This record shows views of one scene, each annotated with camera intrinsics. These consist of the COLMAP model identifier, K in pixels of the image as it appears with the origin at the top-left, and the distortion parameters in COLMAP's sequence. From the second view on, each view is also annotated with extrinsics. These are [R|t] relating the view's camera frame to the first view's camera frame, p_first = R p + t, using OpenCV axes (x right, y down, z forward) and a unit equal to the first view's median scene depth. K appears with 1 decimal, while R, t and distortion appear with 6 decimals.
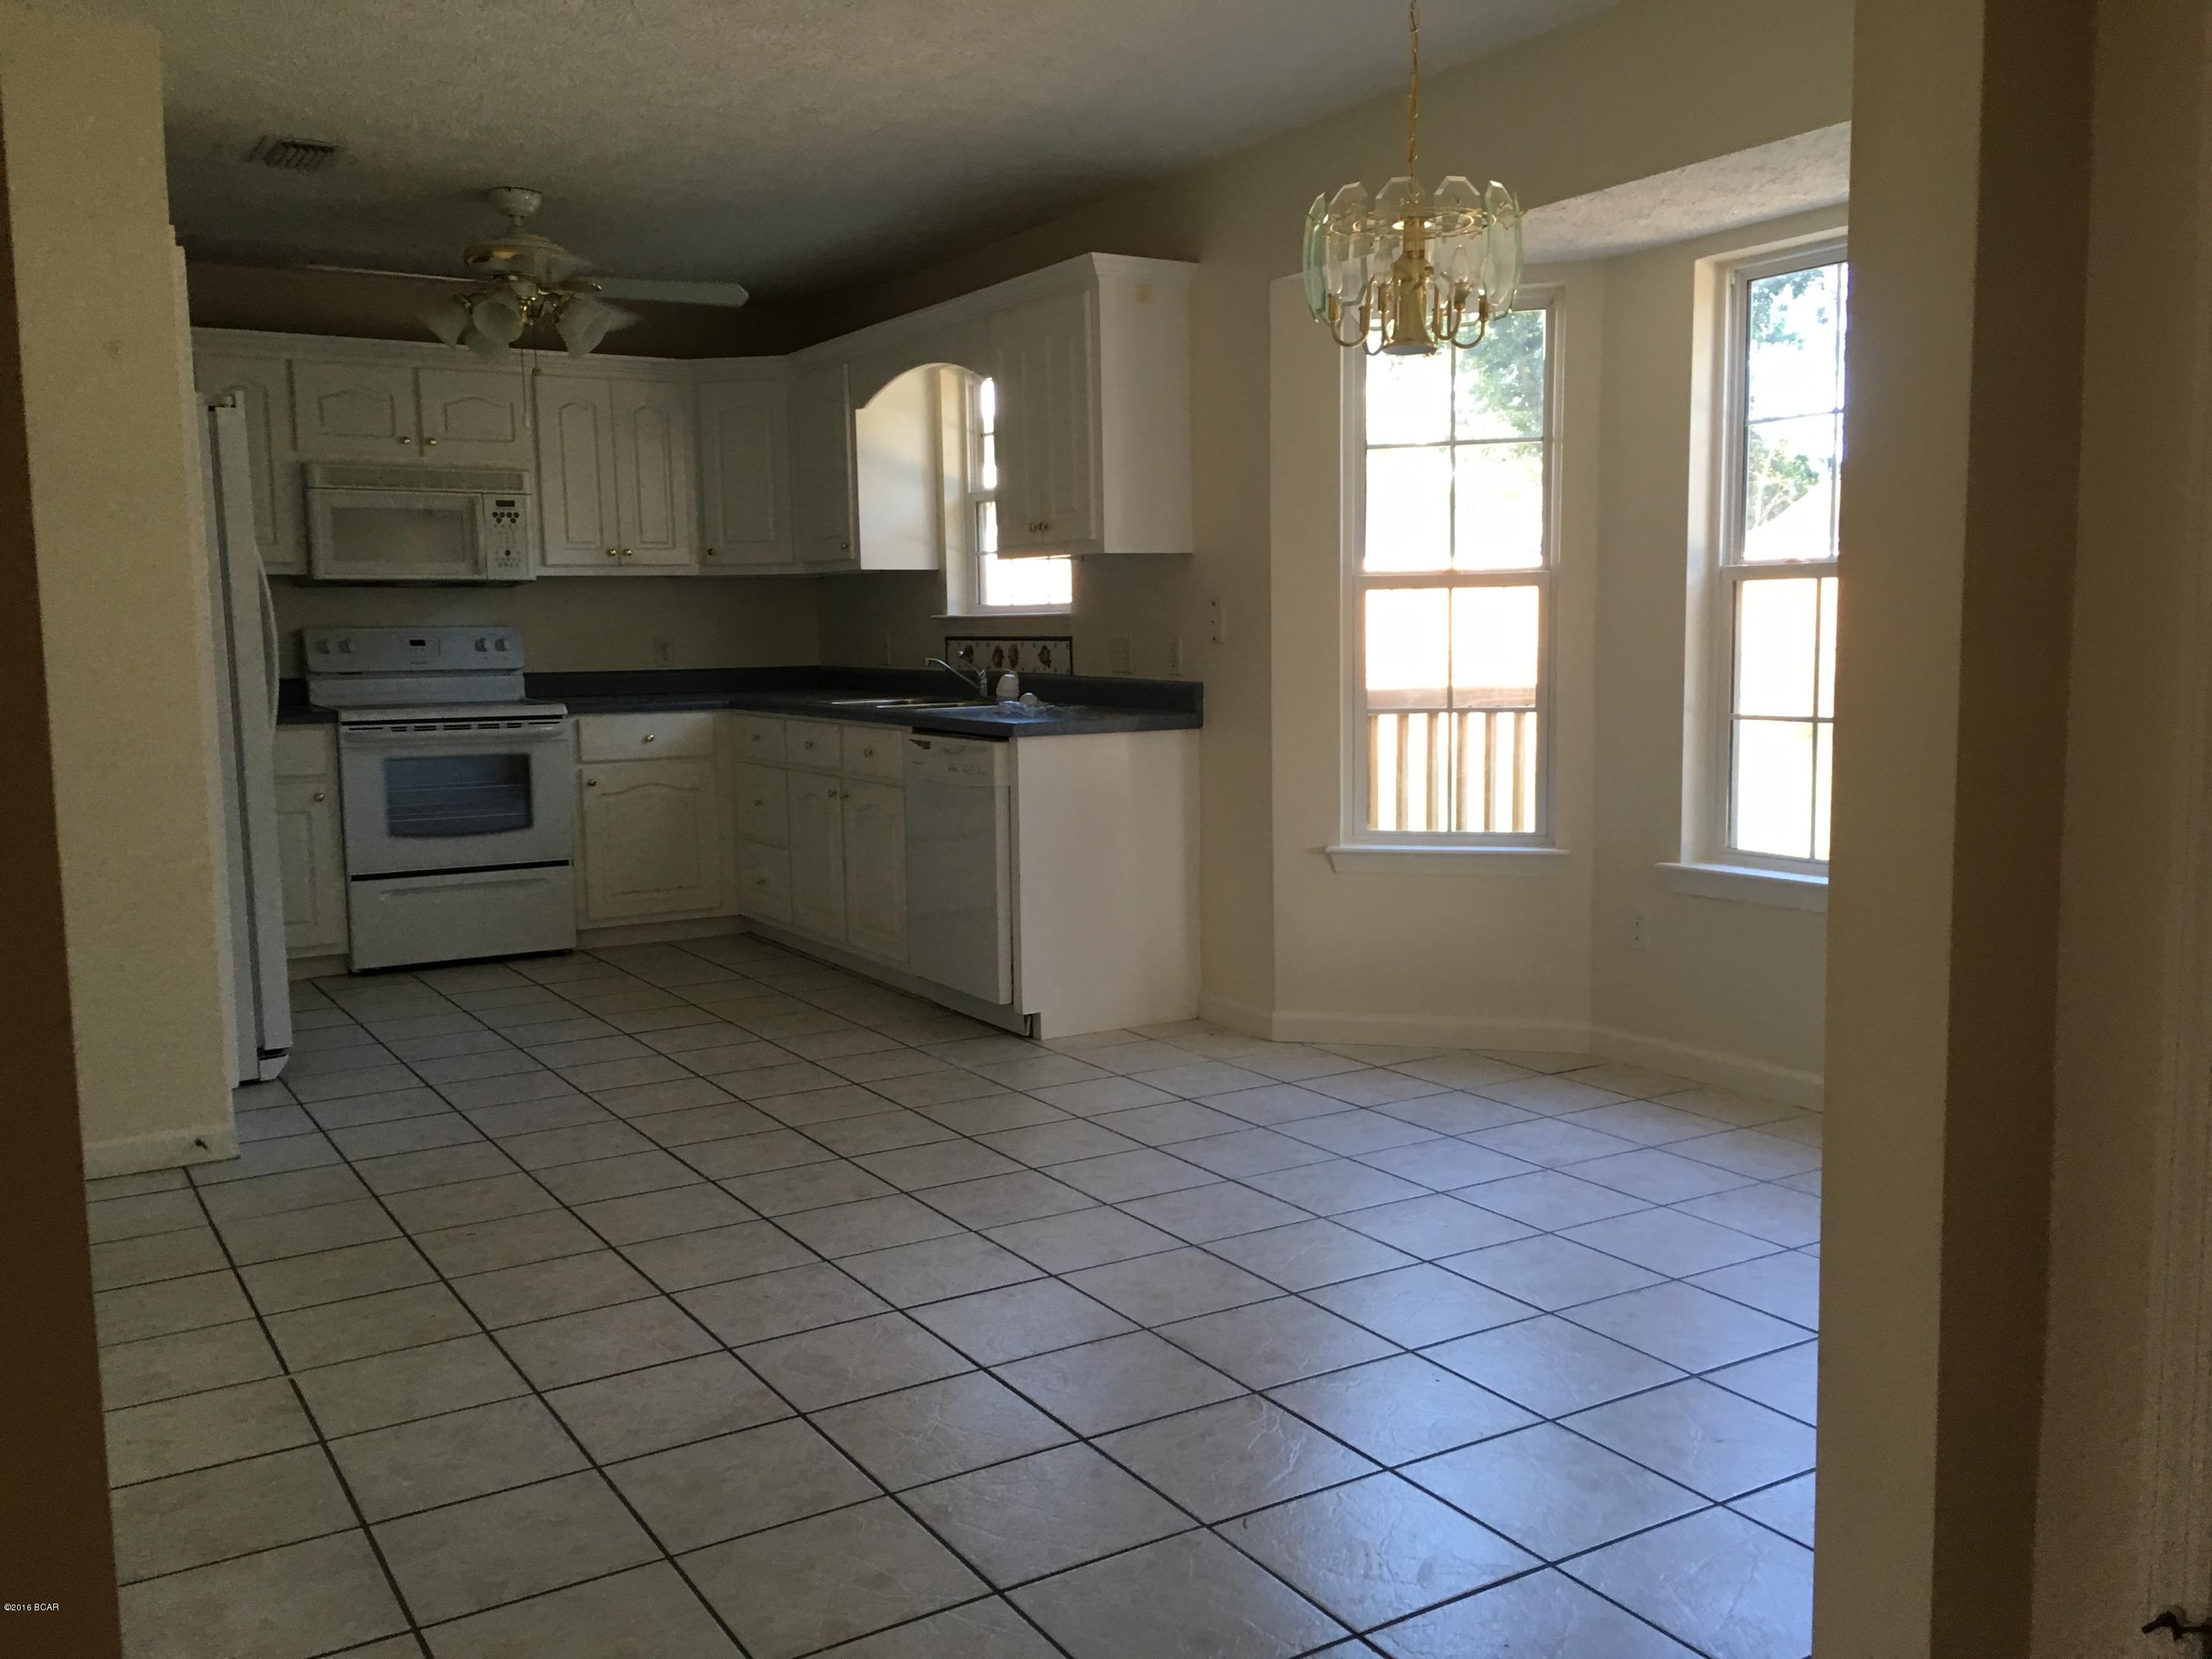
lens RADIAL K [[1869.7, 0, 1094.4], [0, 1869.7, 827.9], [0, 0, 1]] dist [0.088840, -0.122728]
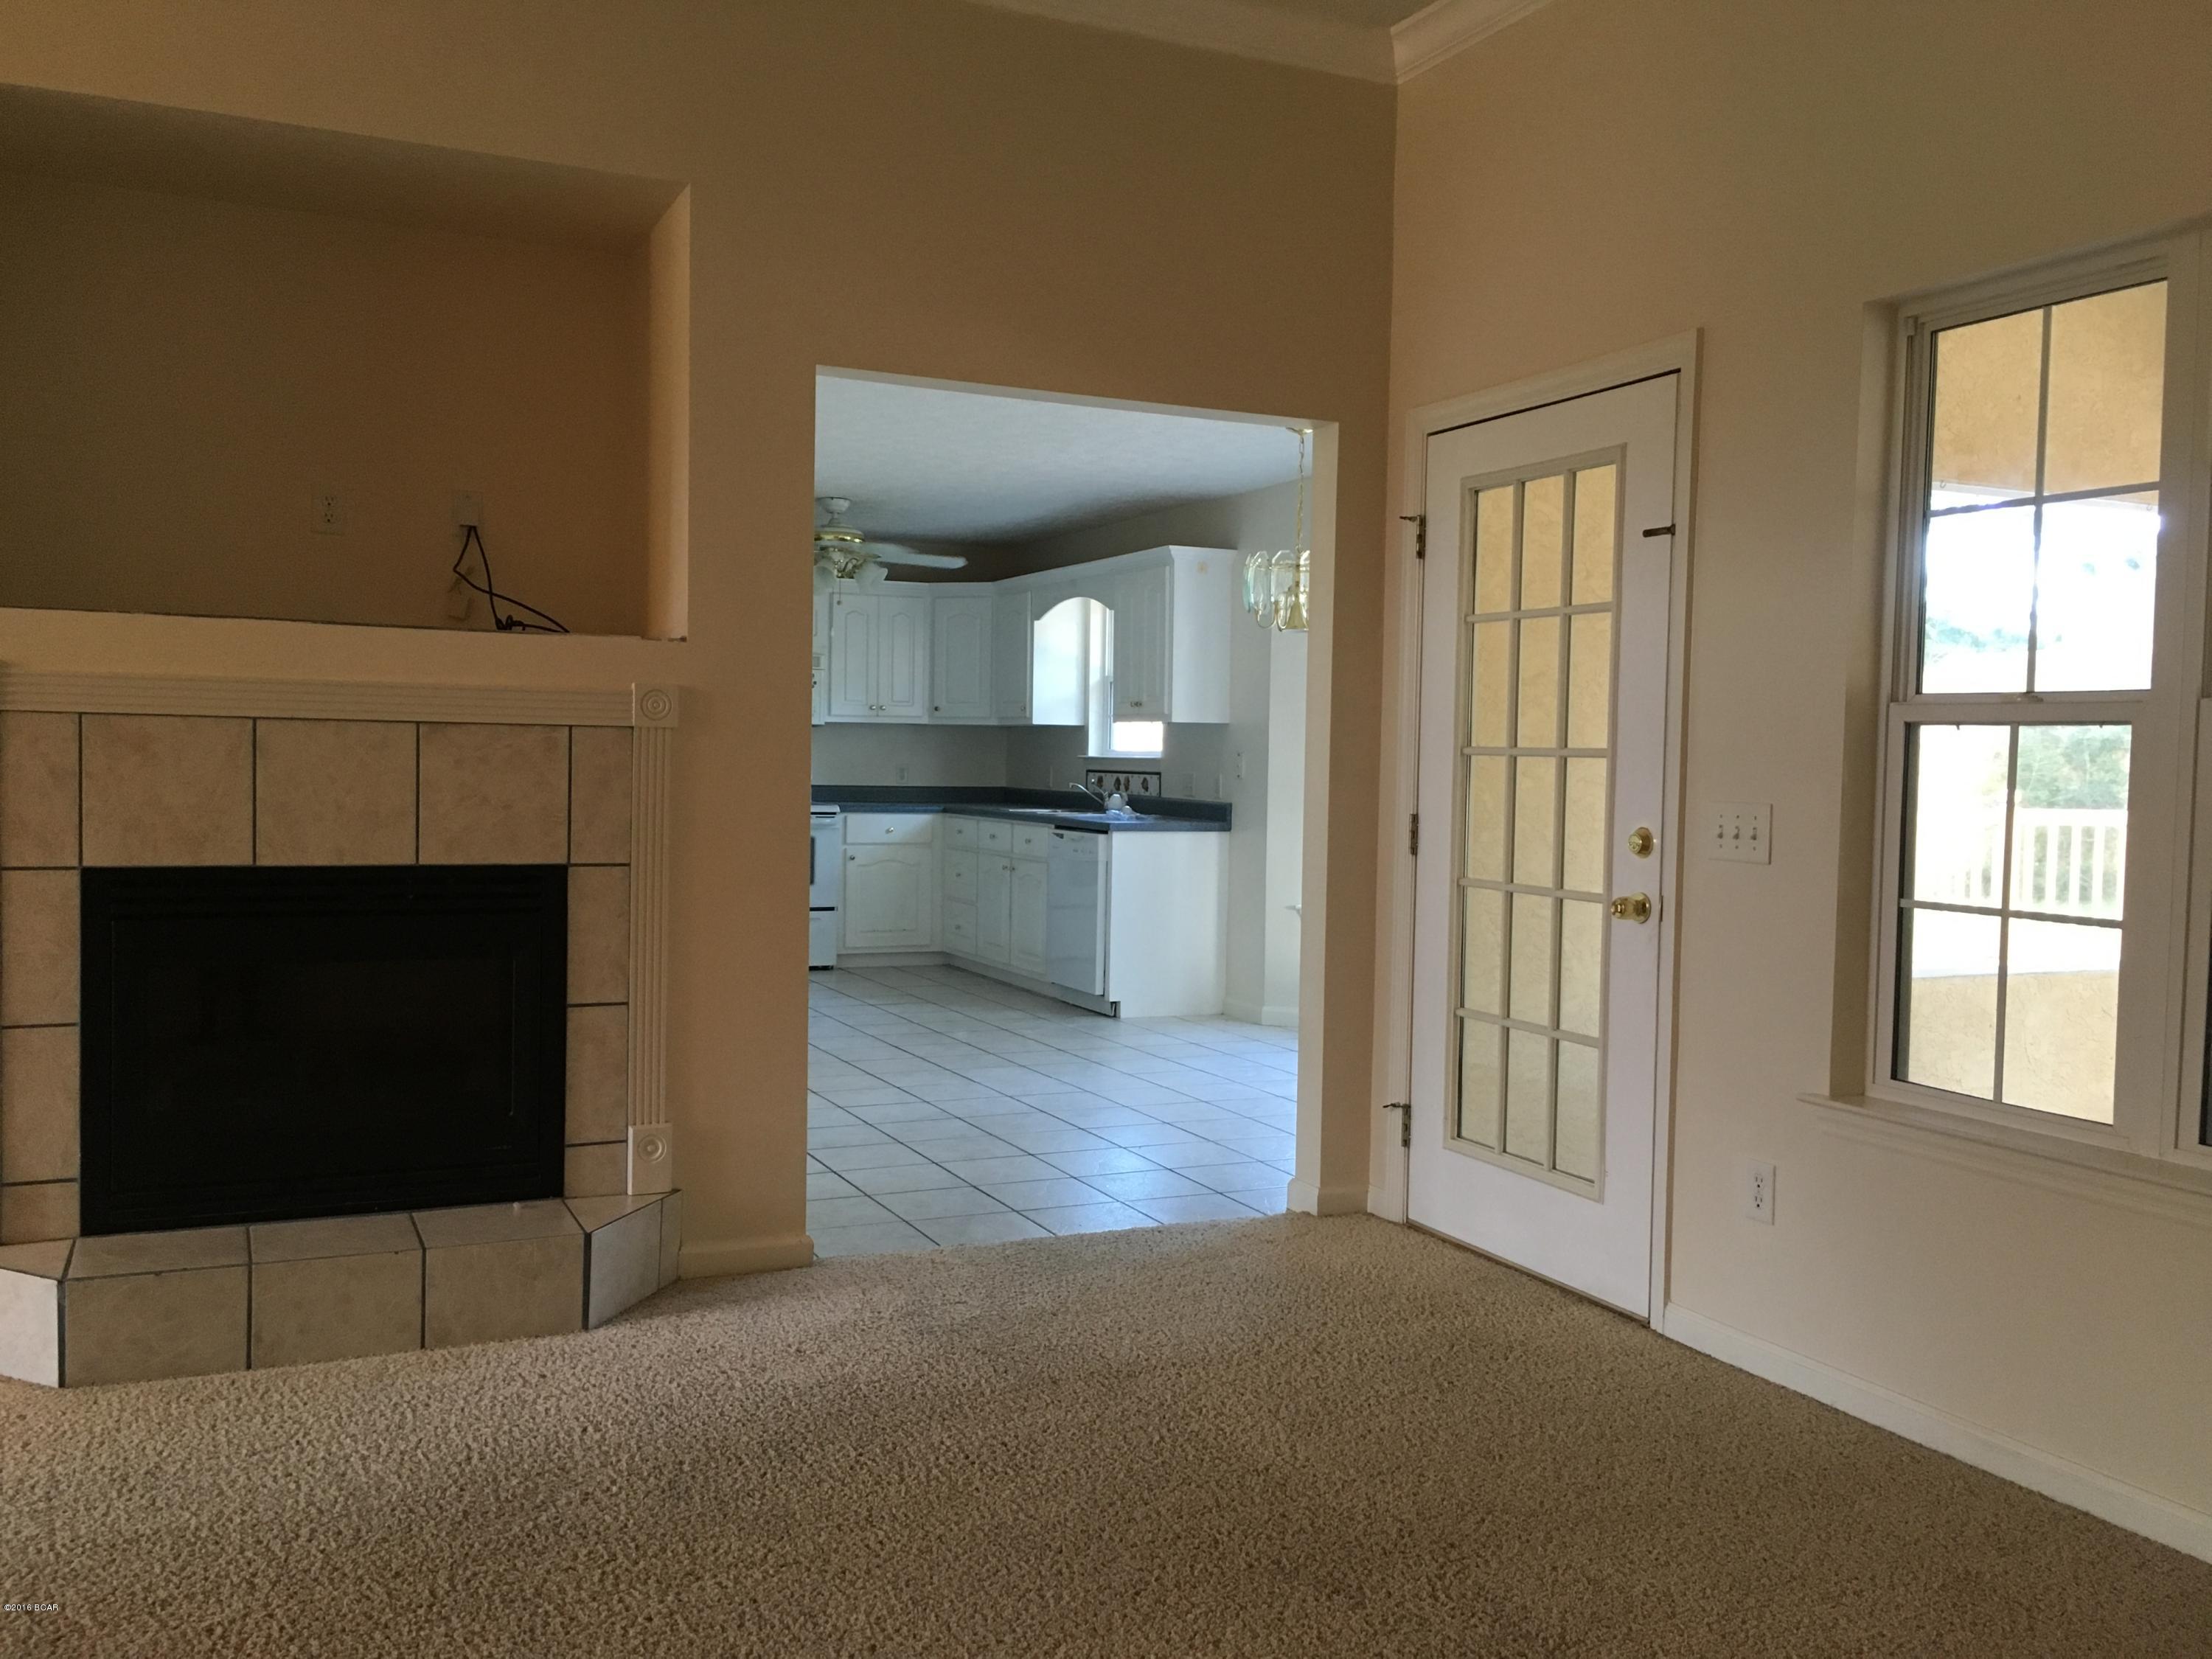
lens RADIAL K [[1869.7, 0, 1094.4], [0, 1869.7, 827.9], [0, 0, 1]] dist [0.088840, -0.122728]
pose [[0.992916, 0.038488, -0.112409, 0.110469], [-0.046641, 0.996398, -0.070823, 0.057045], [0.109279, 0.075565, 0.991135, -0.549245]]
